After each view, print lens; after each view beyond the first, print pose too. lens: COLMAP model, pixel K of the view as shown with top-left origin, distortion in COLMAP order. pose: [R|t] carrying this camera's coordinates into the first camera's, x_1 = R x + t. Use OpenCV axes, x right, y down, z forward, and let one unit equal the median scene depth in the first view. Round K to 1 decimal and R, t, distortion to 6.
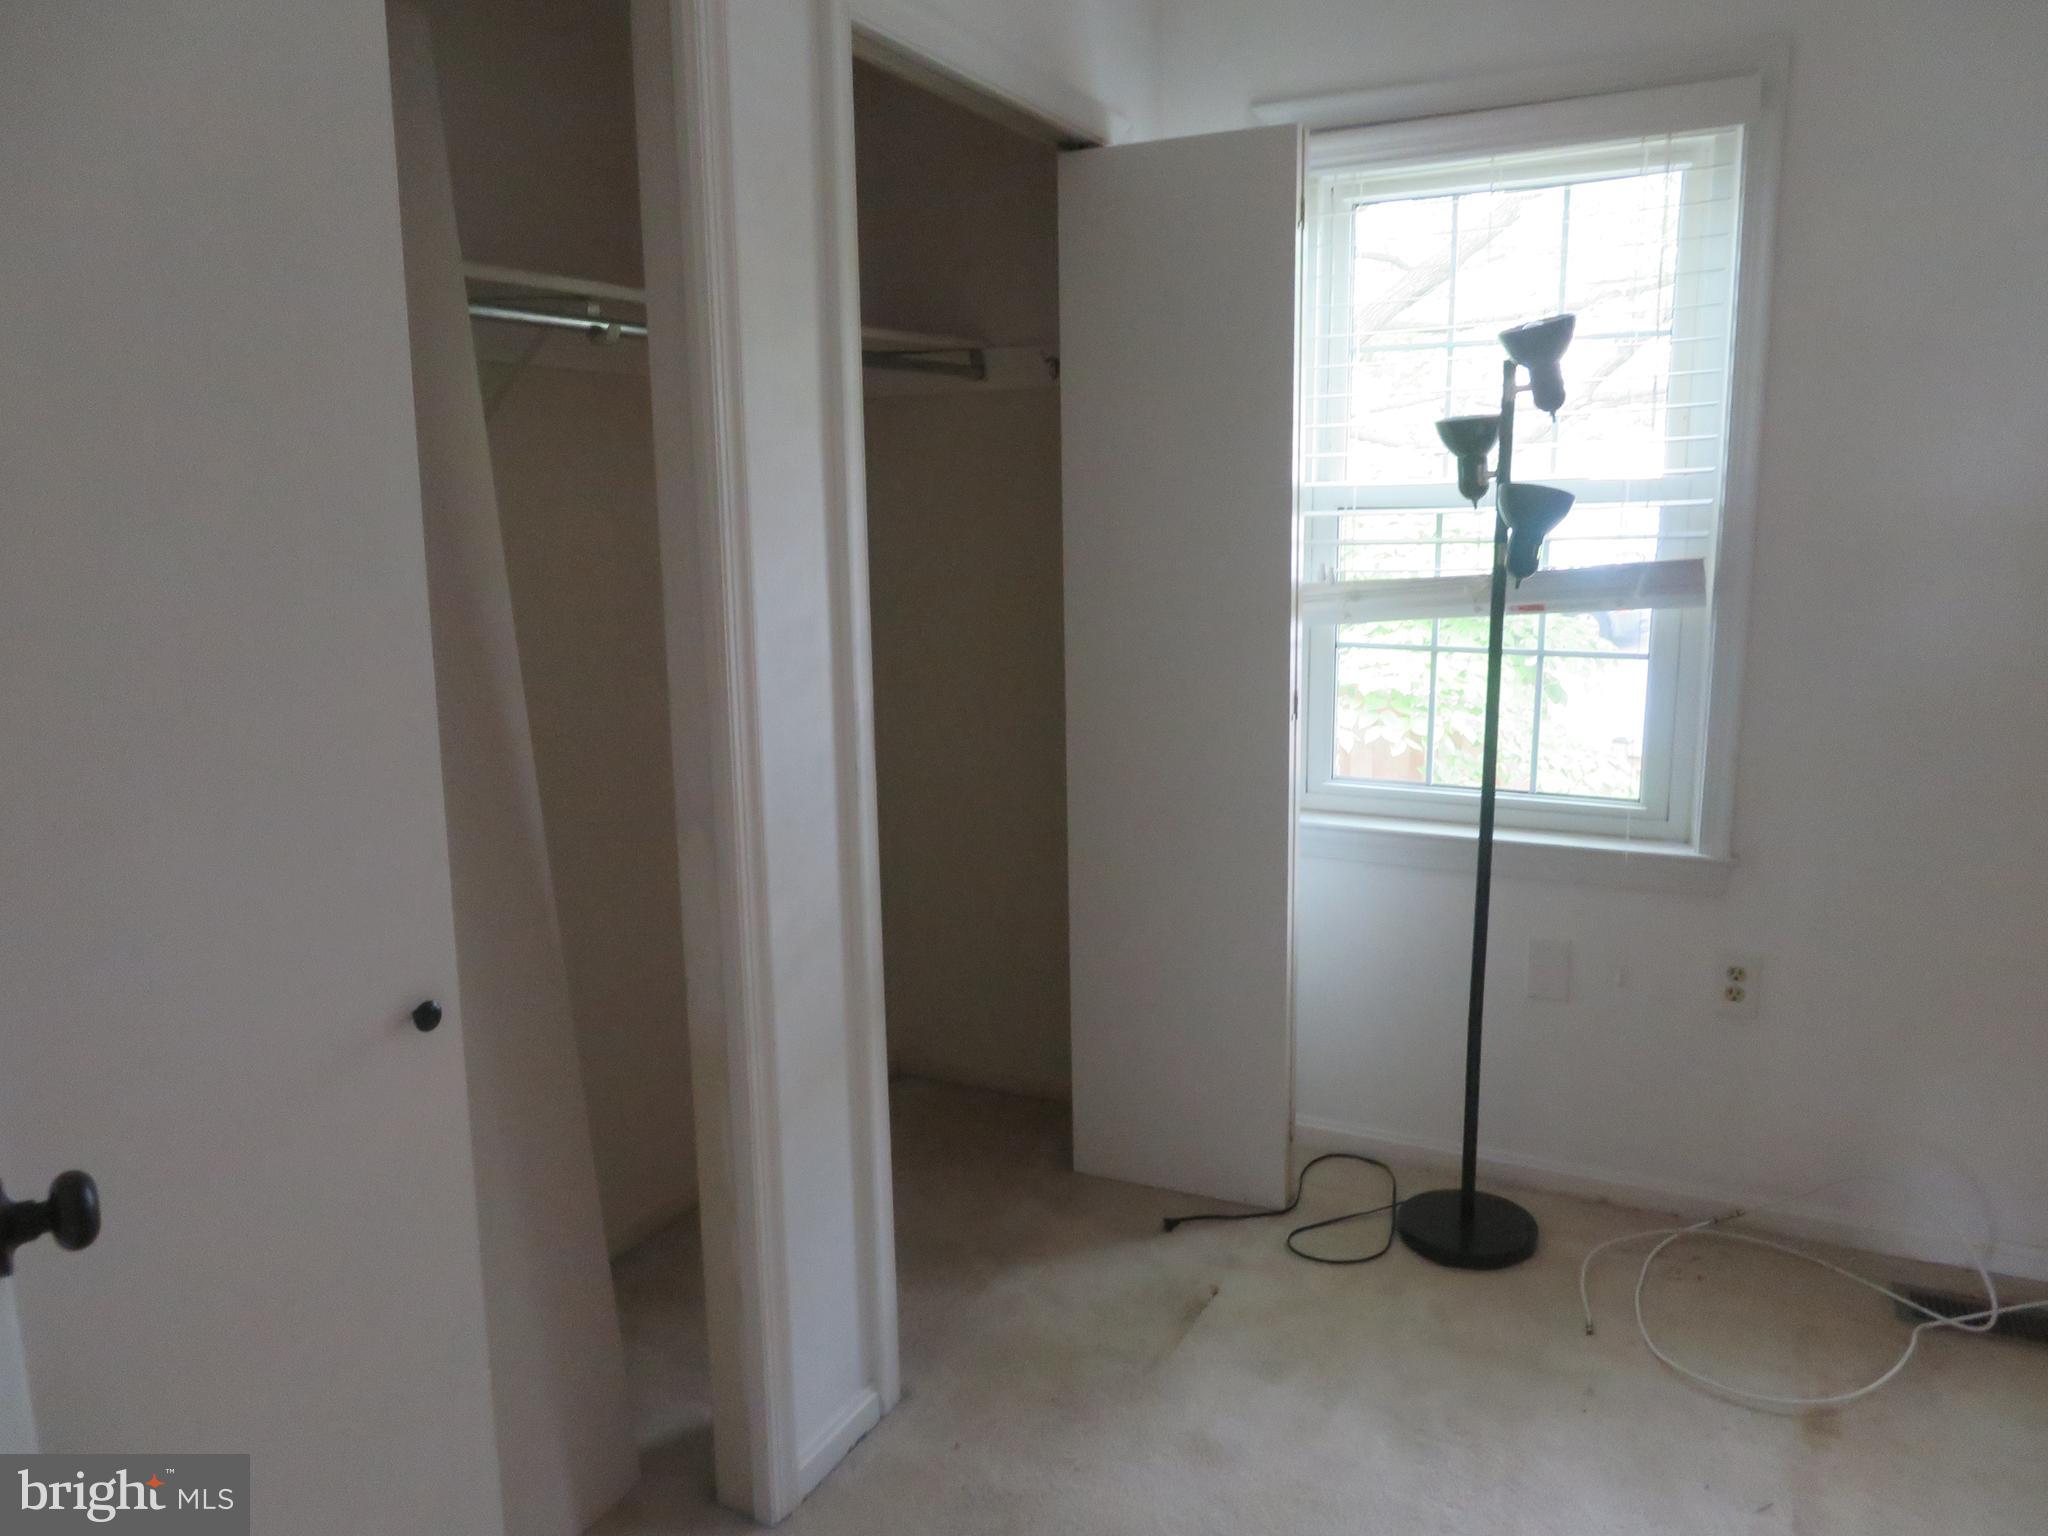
lens RADIAL K [[1460.7, 0, 1026.6], [0, 1460.7, 762.7], [0, 0, 1]] dist [-0.010060, 0.003065]
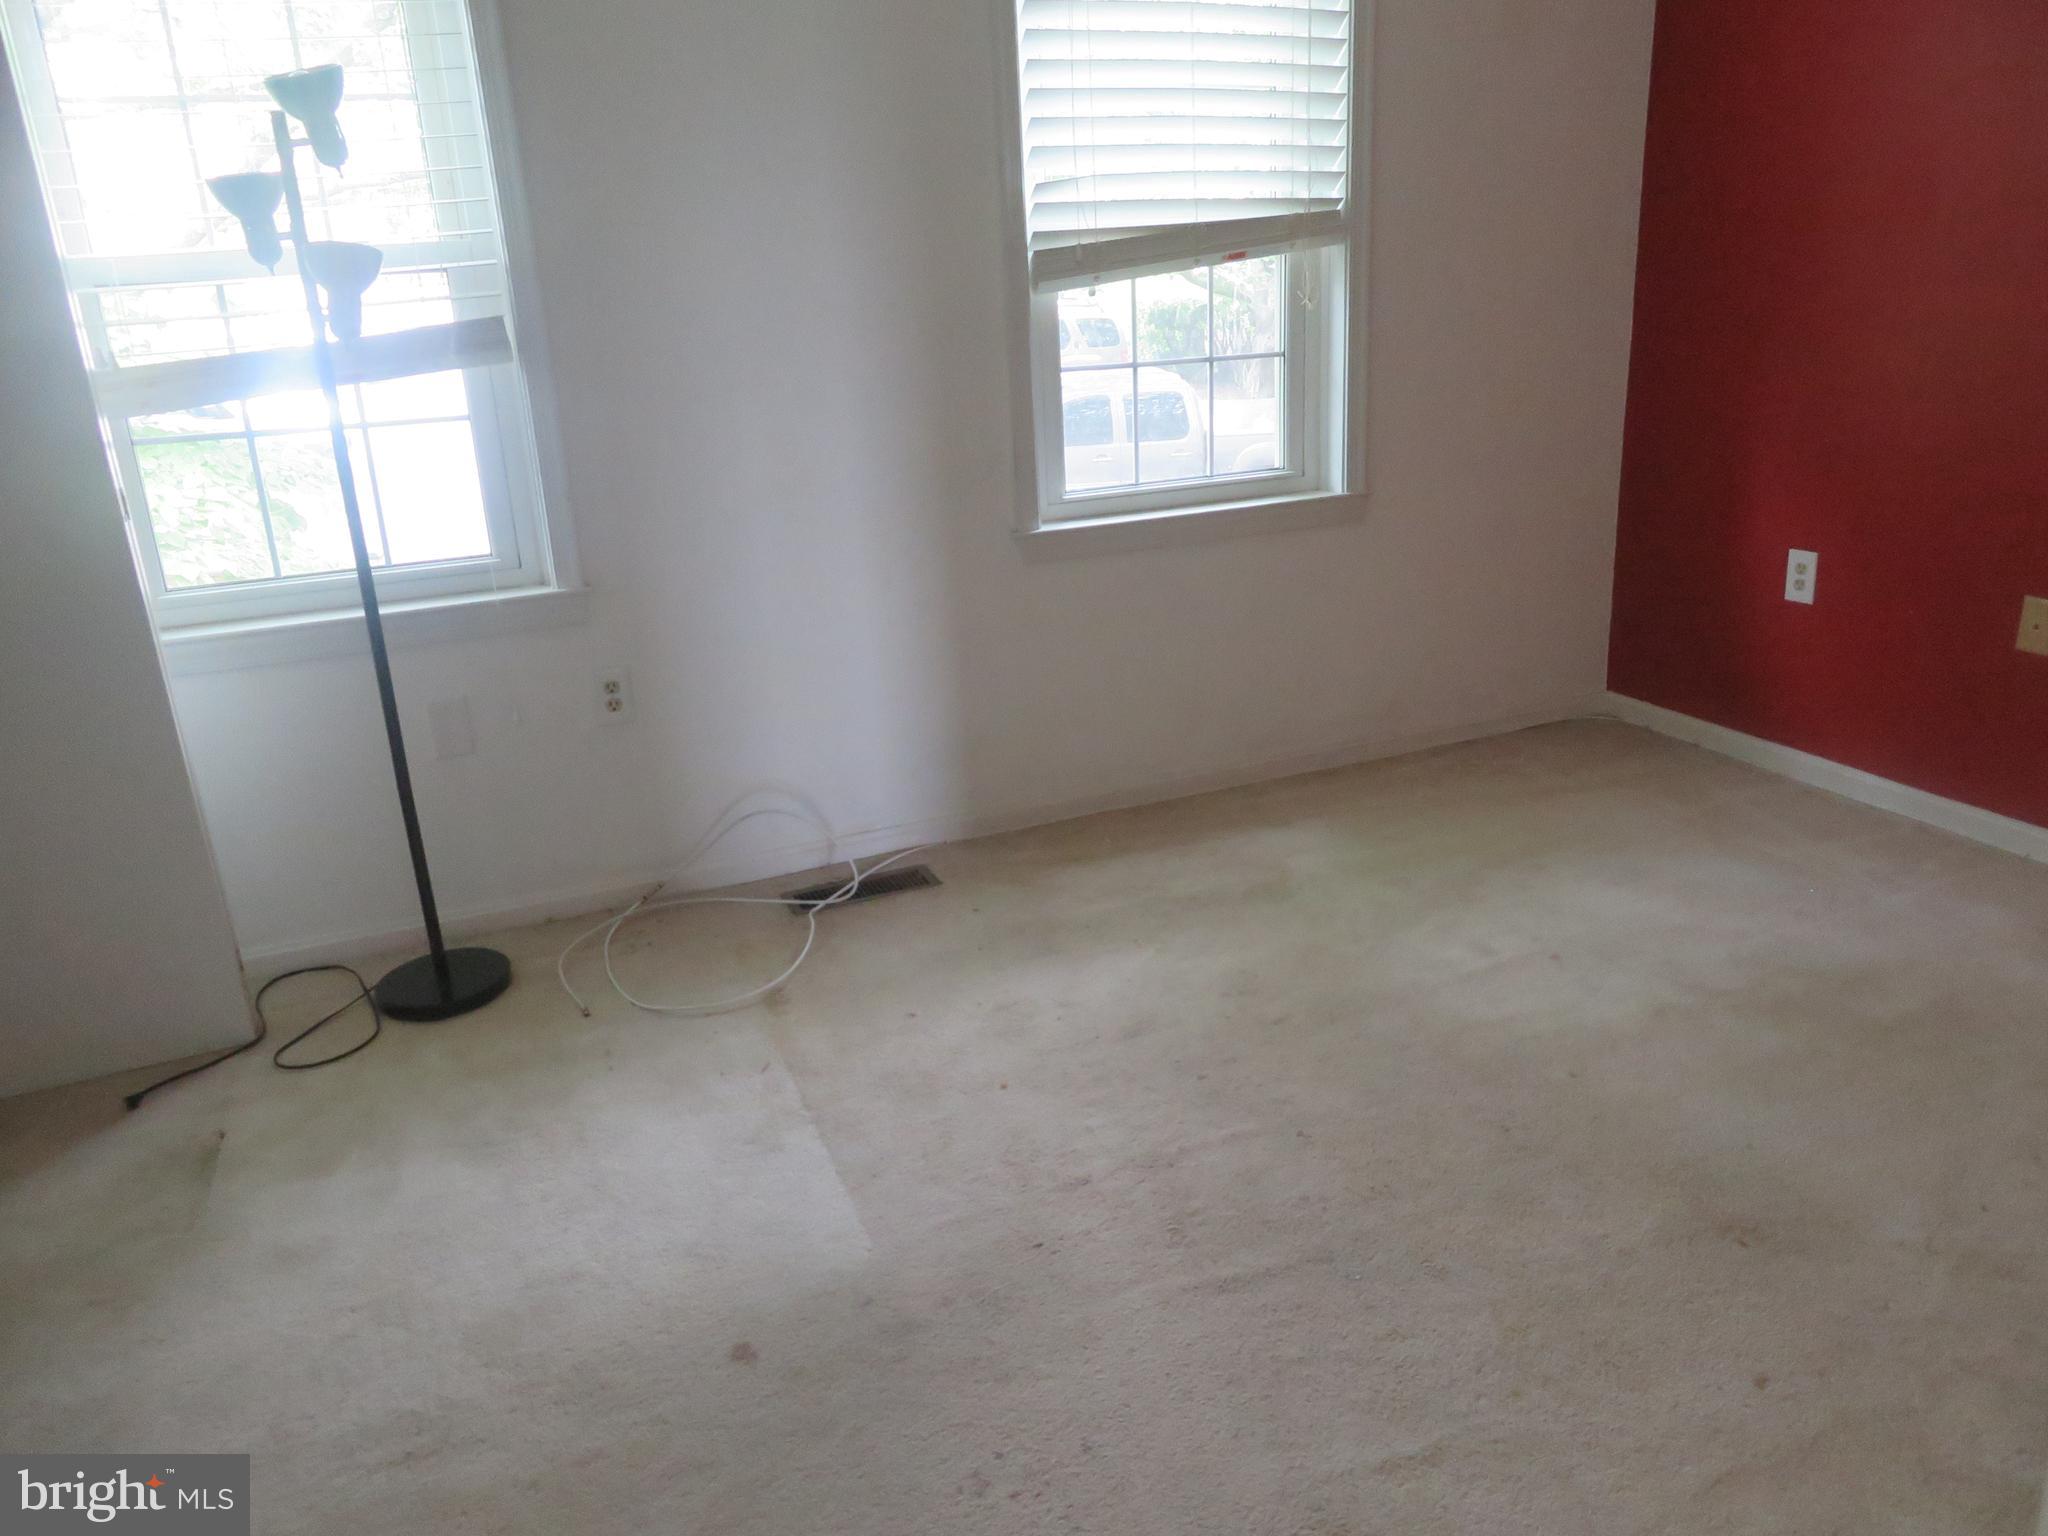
lens RADIAL K [[1460.7, 0, 1011.1], [0, 1460.7, 764.1], [0, 0, 1]] dist [-0.010060, 0.003065]
pose [[0.668953, -0.261040, 0.695960, -0.117316], [0.178411, 0.965322, 0.190585, 0.041015], [-0.721576, -0.003326, 0.692328, -0.019546]]
